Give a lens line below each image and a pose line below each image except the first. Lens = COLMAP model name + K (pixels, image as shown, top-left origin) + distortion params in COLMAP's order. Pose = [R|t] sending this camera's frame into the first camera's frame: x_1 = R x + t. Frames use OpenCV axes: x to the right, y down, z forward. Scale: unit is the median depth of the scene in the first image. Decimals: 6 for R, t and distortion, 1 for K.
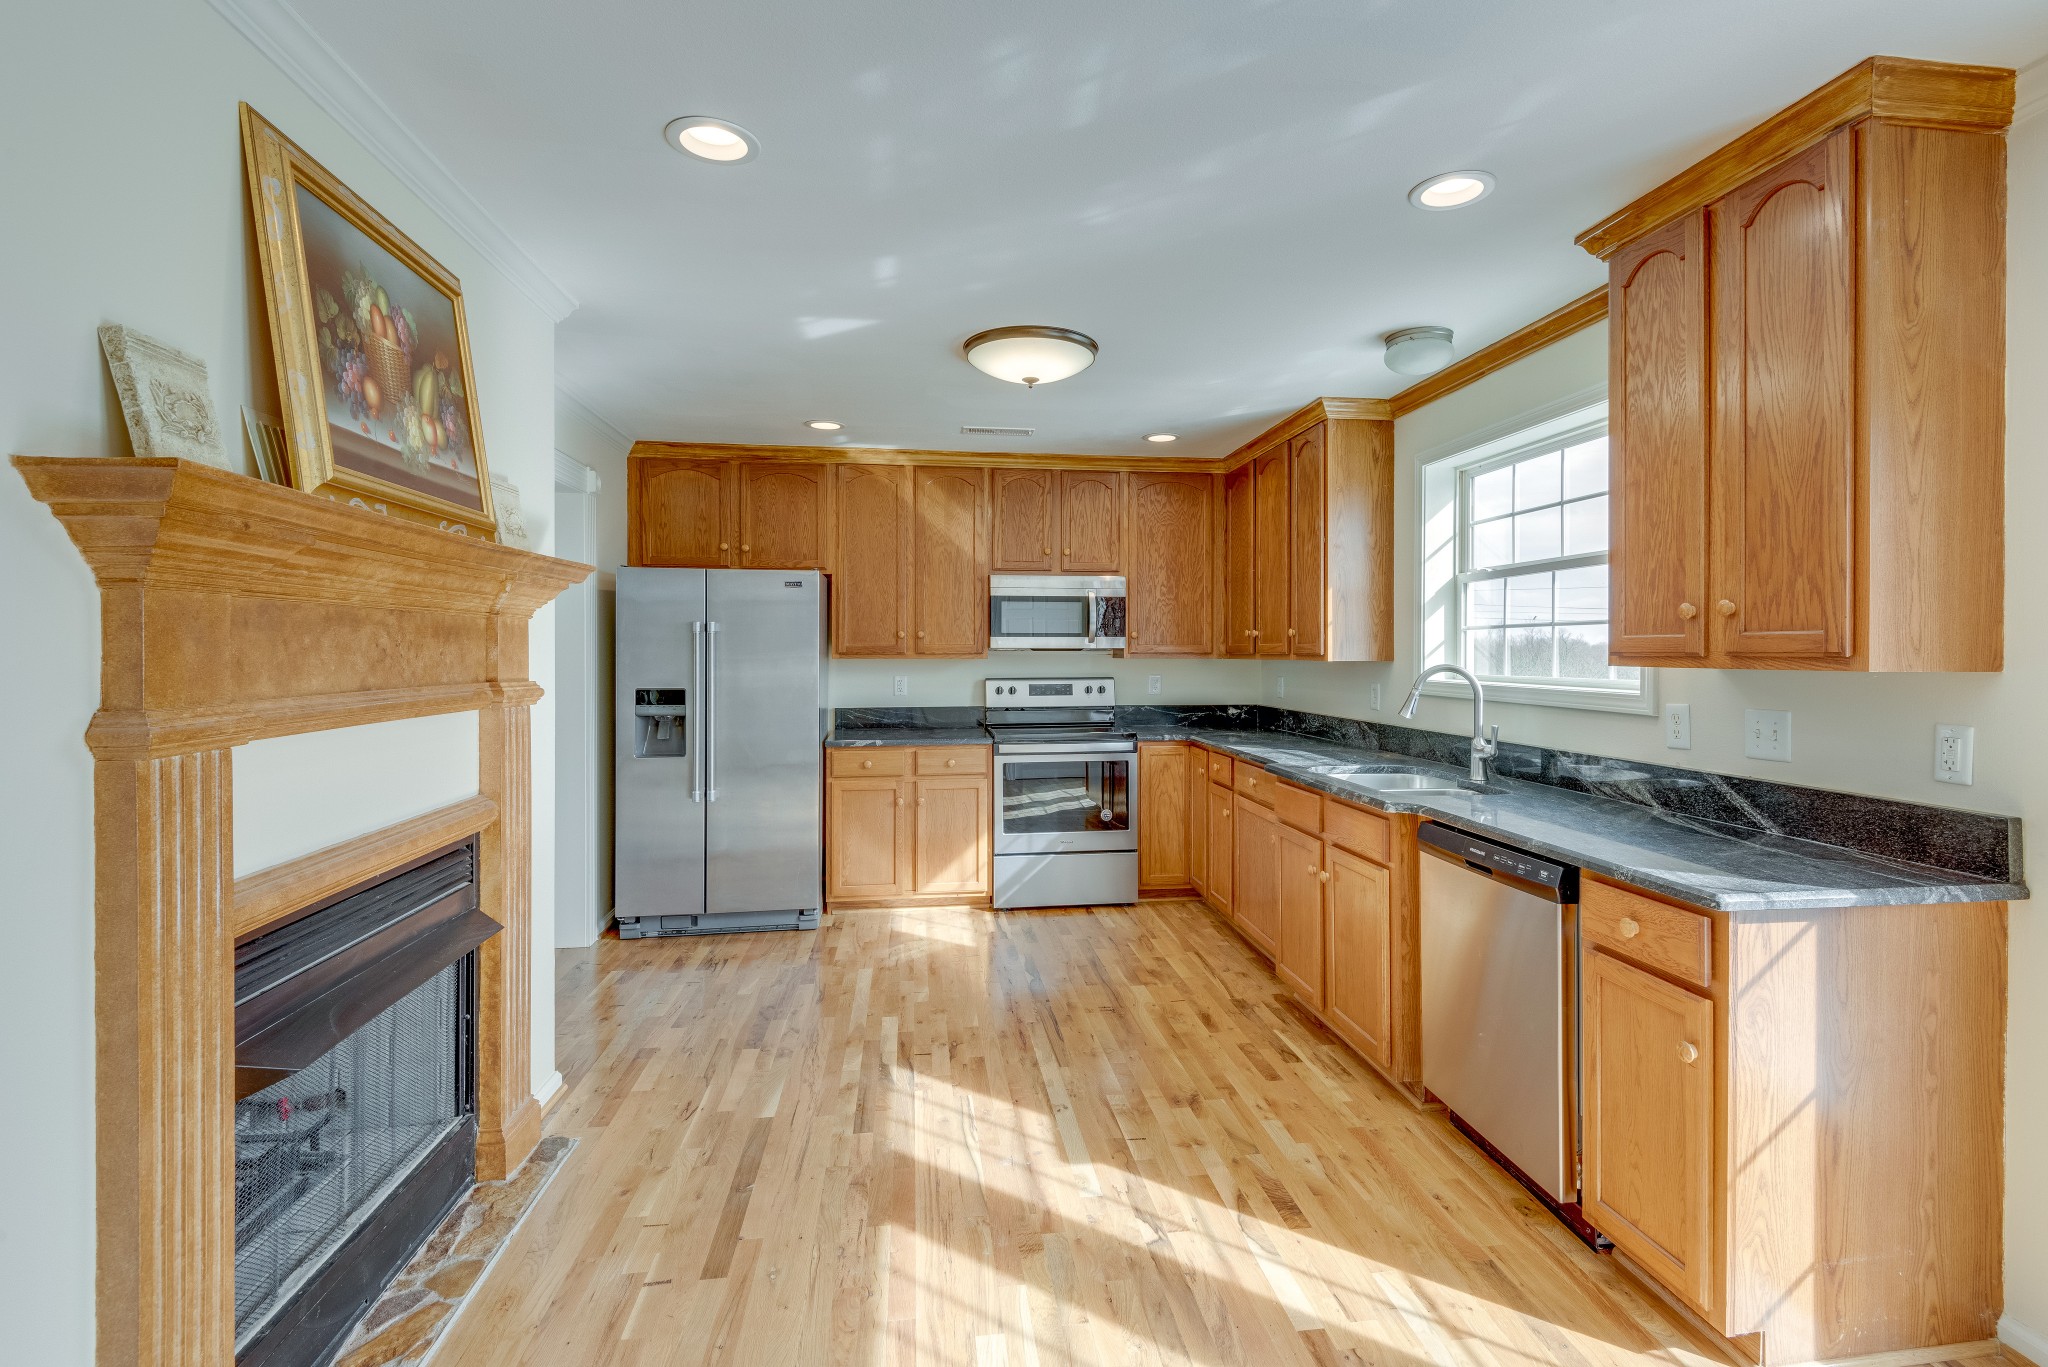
lens RADIAL K [[940.7, 0, 1034.0], [0, 940.7, 649.9], [0, 0, 1]] dist [0.019475, -0.006272]
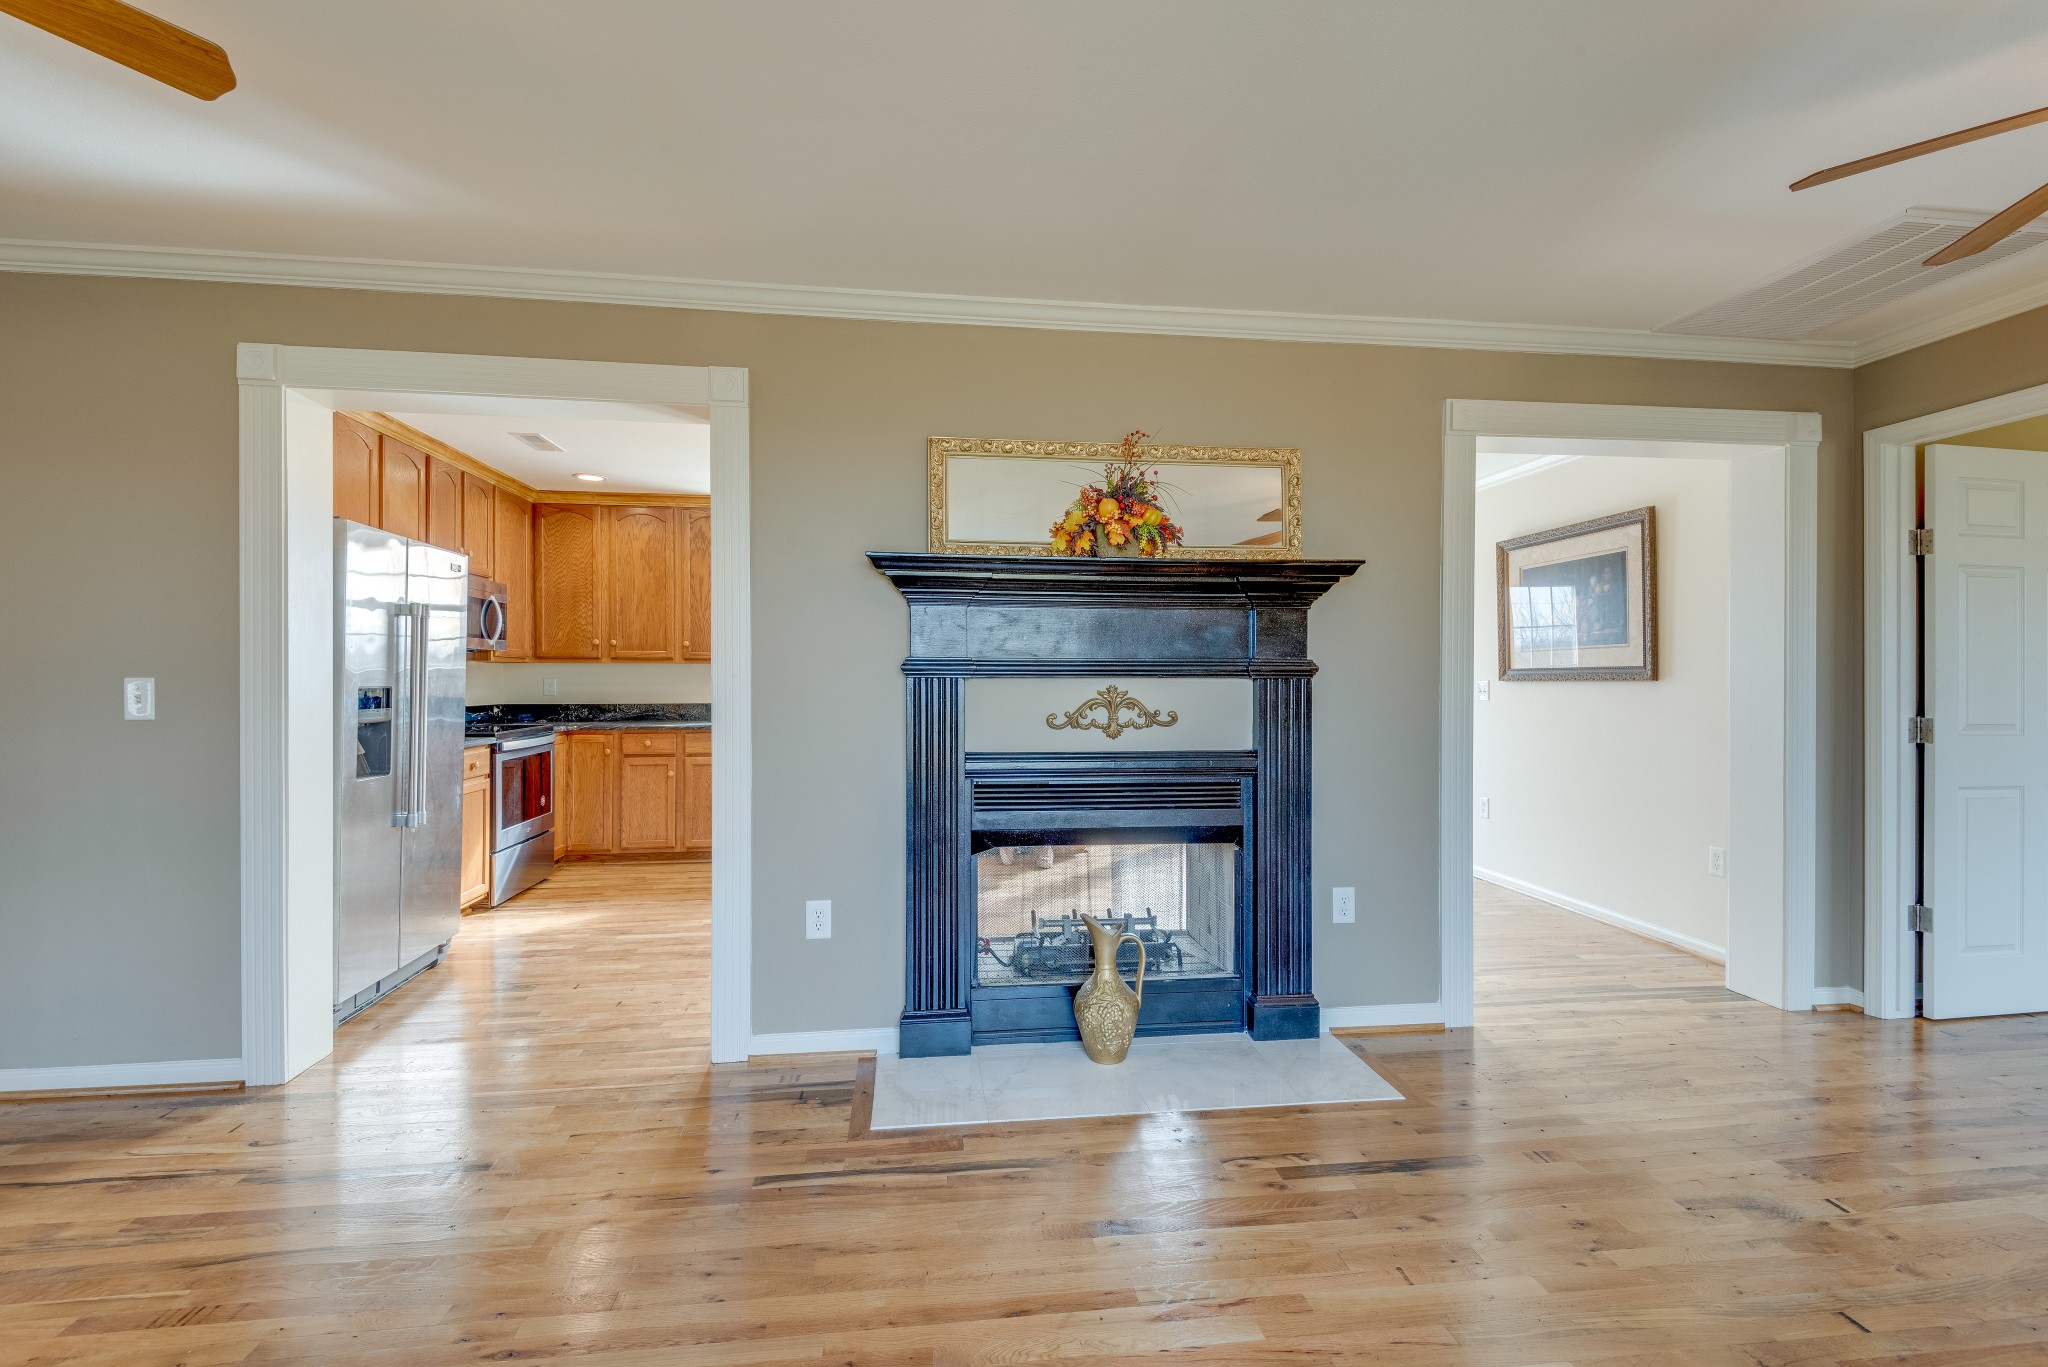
lens RADIAL K [[940.7, 0, 1045.4], [0, 940.7, 685.6], [0, 0, 1]] dist [0.019475, -0.006272]
pose [[-0.012334, -0.008097, 0.999891, -1.511384], [-0.002754, 0.999964, 0.008063, 0.041479], [-0.999920, -0.002654, -0.012356, 0.606055]]
